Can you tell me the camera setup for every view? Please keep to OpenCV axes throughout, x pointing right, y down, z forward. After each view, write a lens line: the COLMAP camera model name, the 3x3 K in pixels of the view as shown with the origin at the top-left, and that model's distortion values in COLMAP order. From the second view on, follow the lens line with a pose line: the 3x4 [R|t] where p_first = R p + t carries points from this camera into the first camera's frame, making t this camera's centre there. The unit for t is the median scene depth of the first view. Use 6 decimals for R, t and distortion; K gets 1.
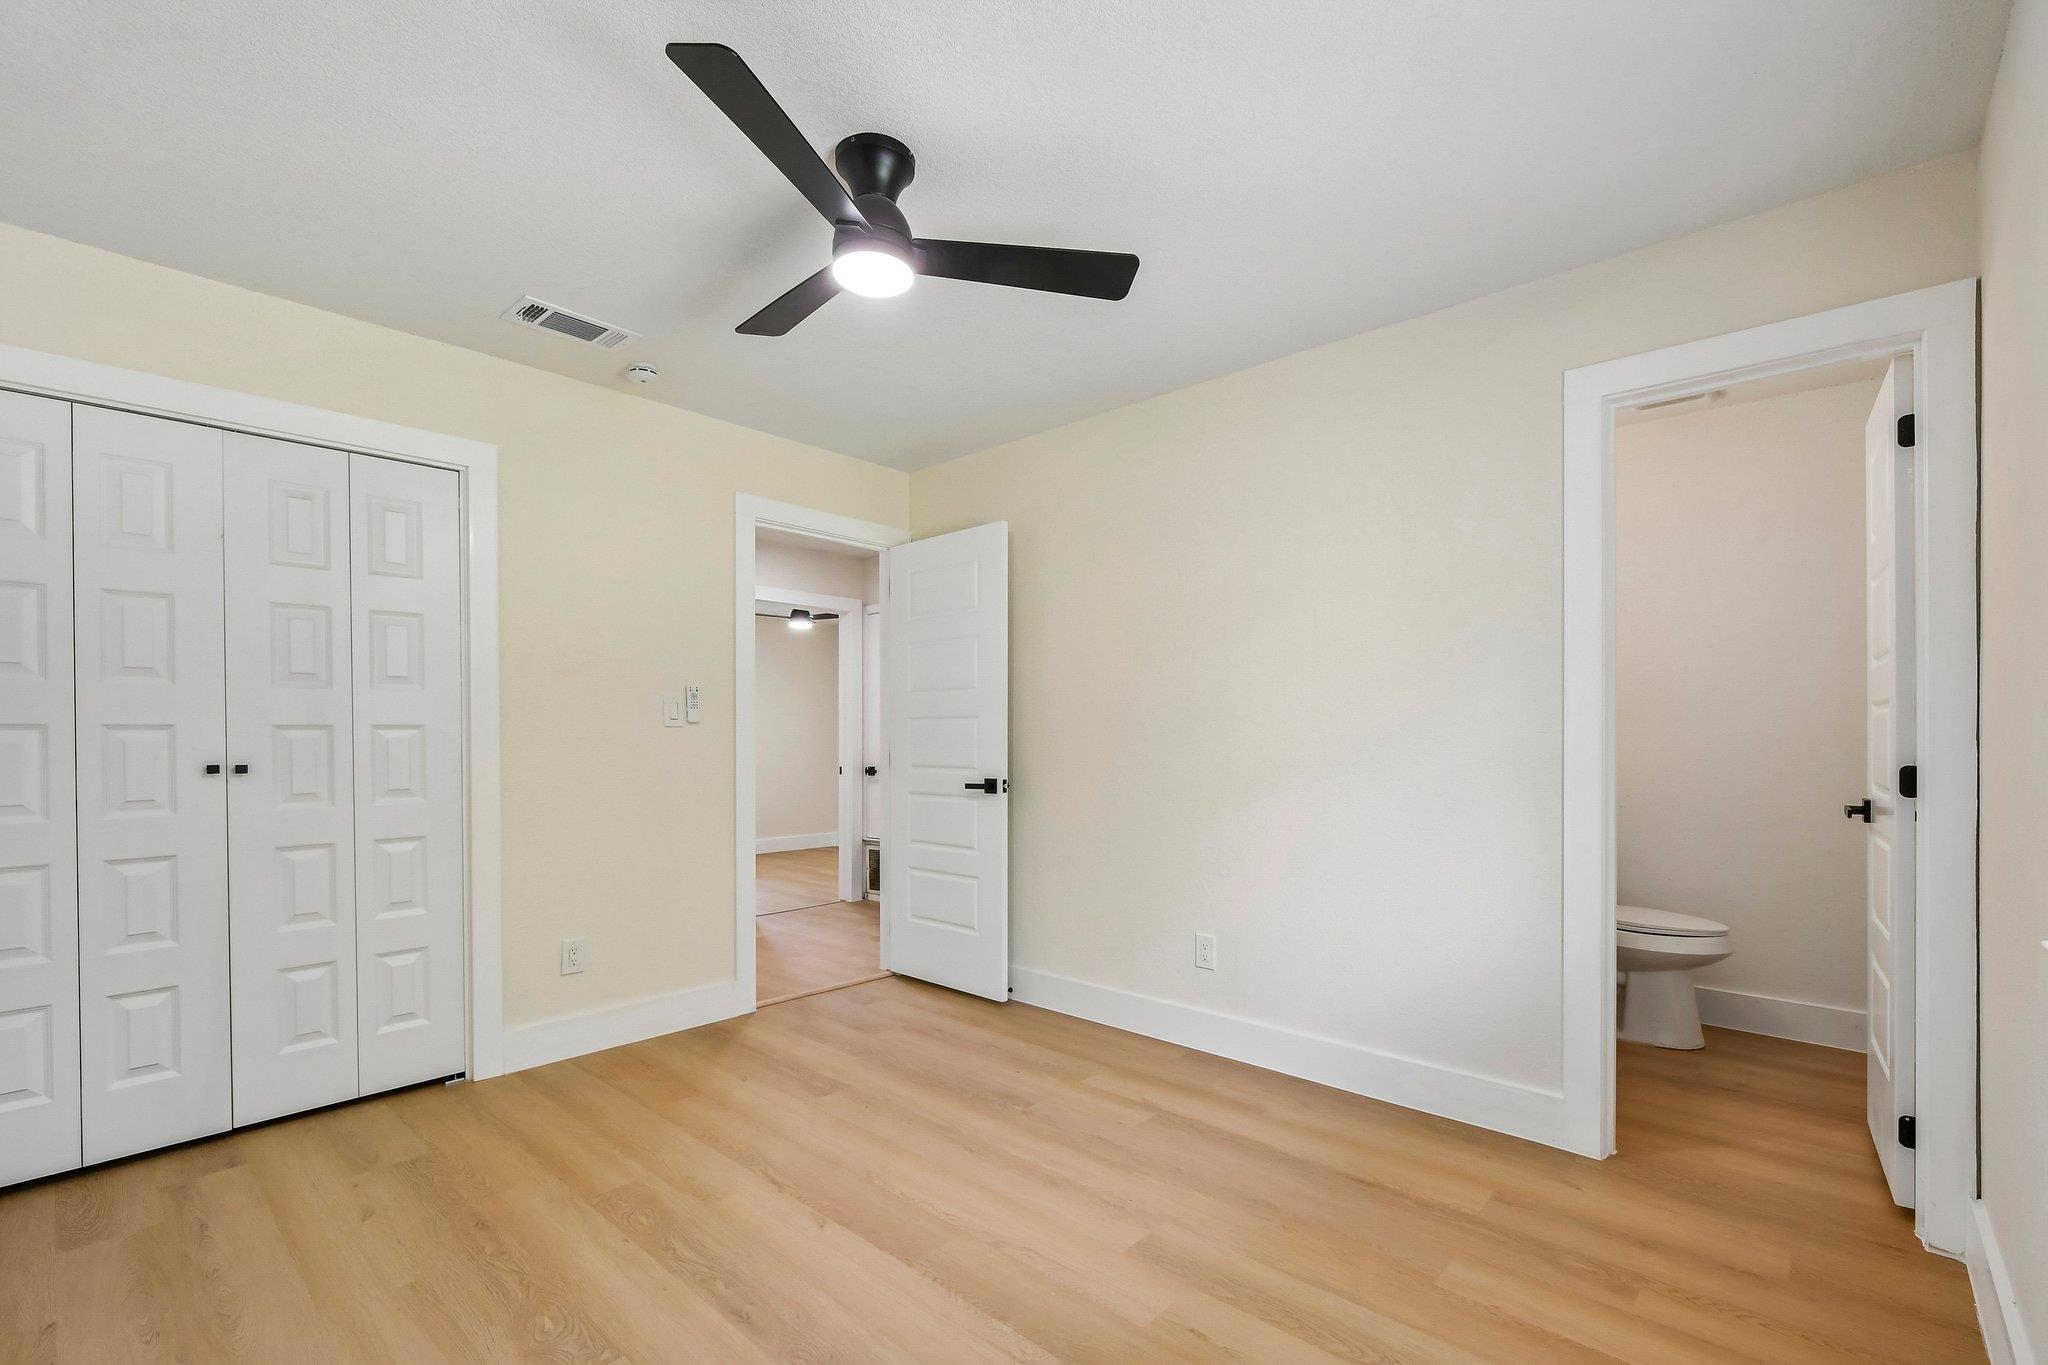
lens RADIAL K [[899.6, 0, 1021.8], [0, 899.6, 745.9], [0, 0, 1]] dist [0.003105, -0.005223]
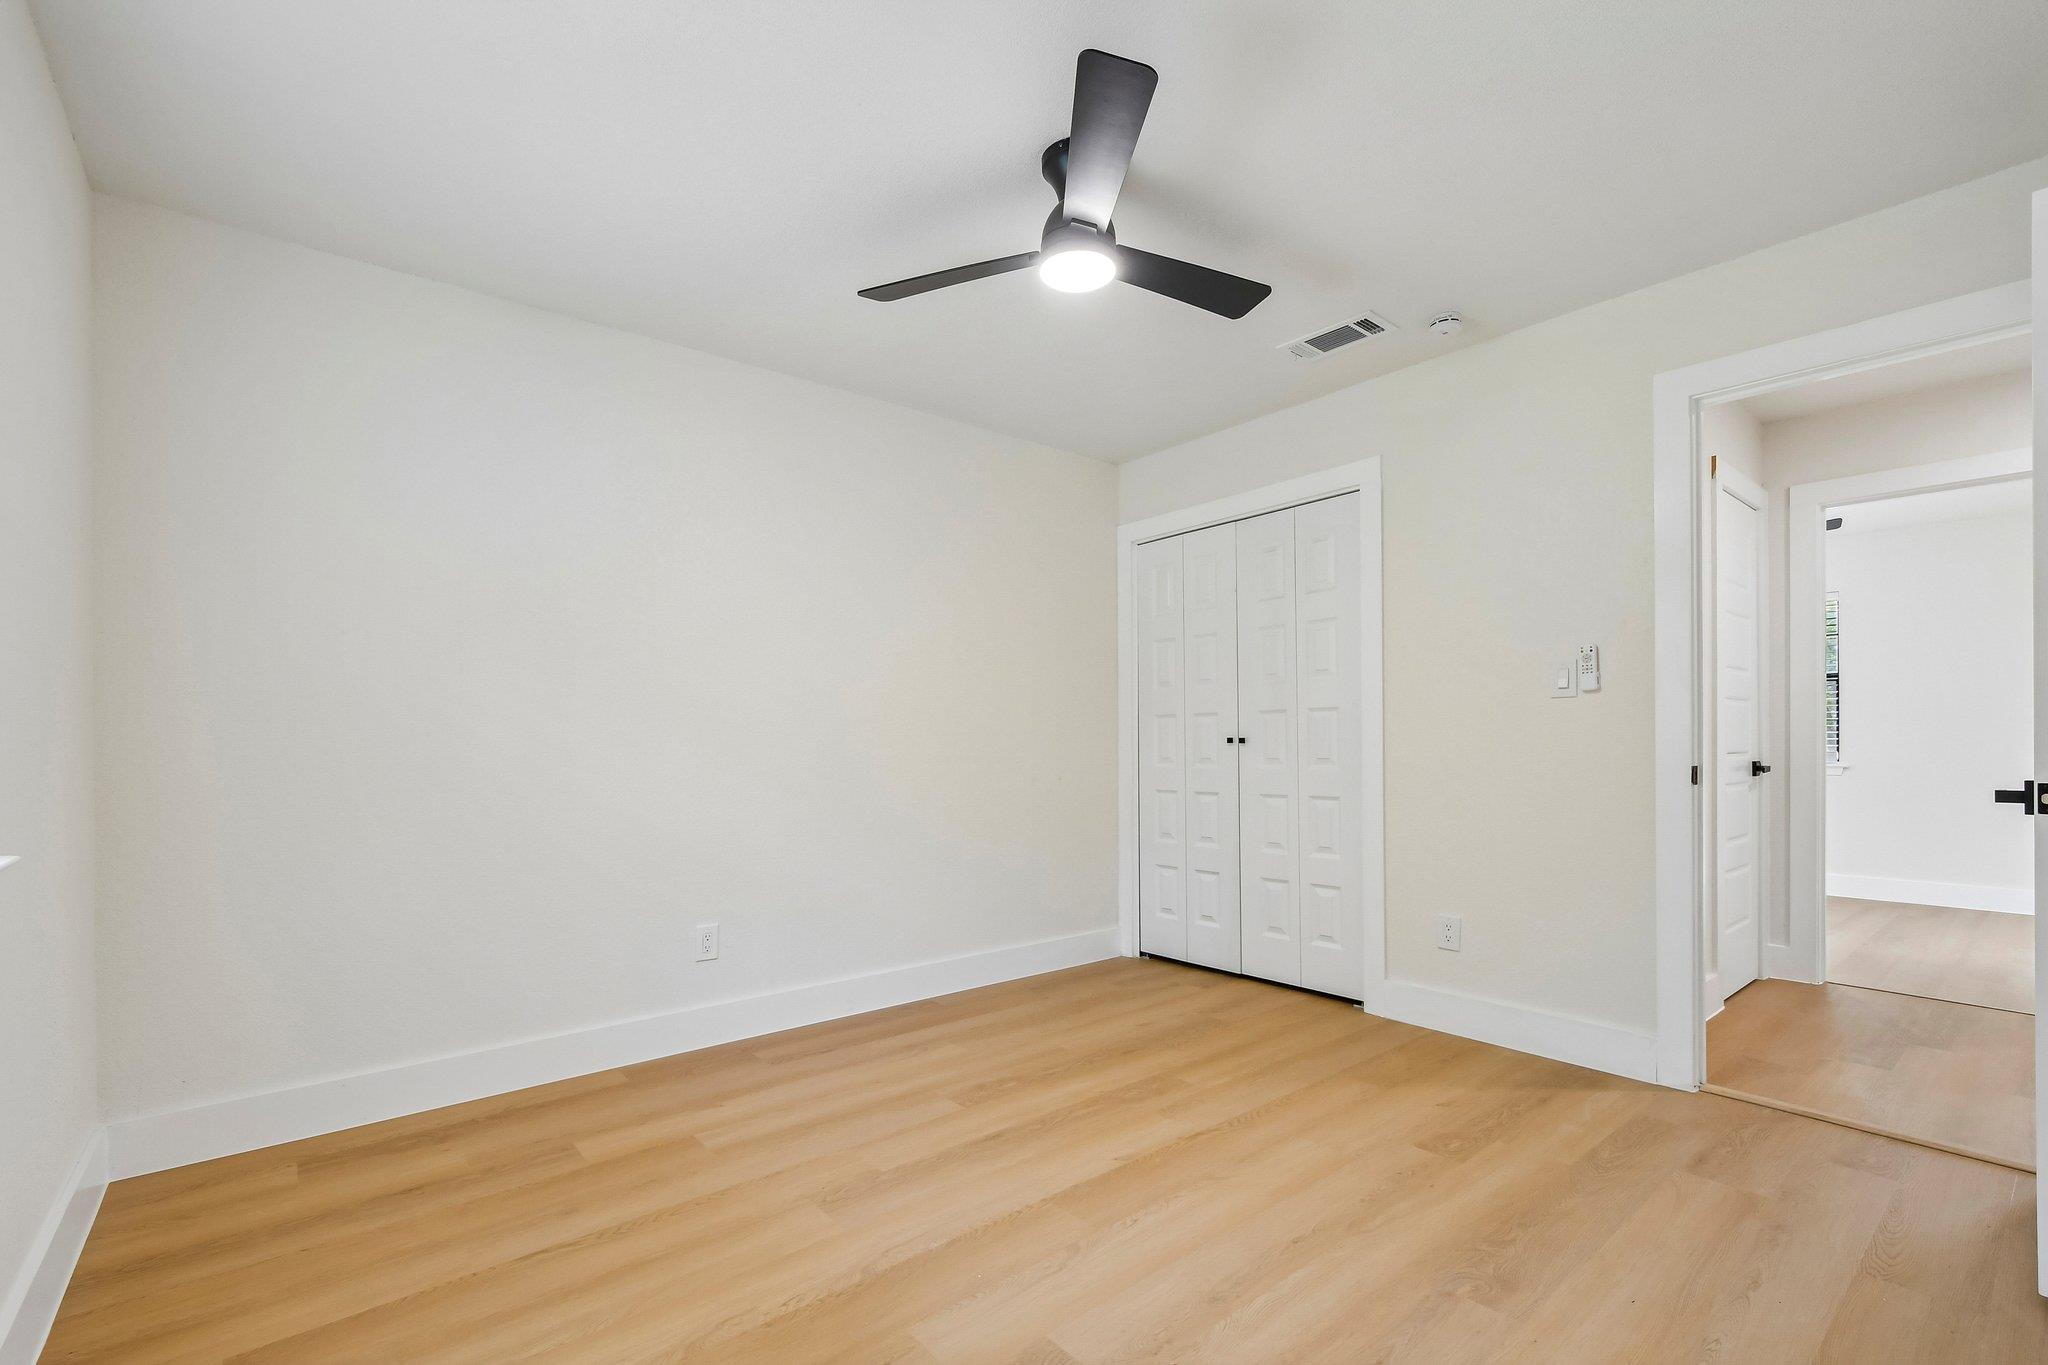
lens RADIAL K [[899.6, 0, 1021.8], [0, 899.6, 745.9], [0, 0, 1]] dist [0.003105, -0.005223]
pose [[-0.137919, 0.010749, -0.990385, 0.534633], [0.004225, 0.999938, 0.010265, 0.013708], [0.990434, -0.002769, -0.137956, 0.640992]]
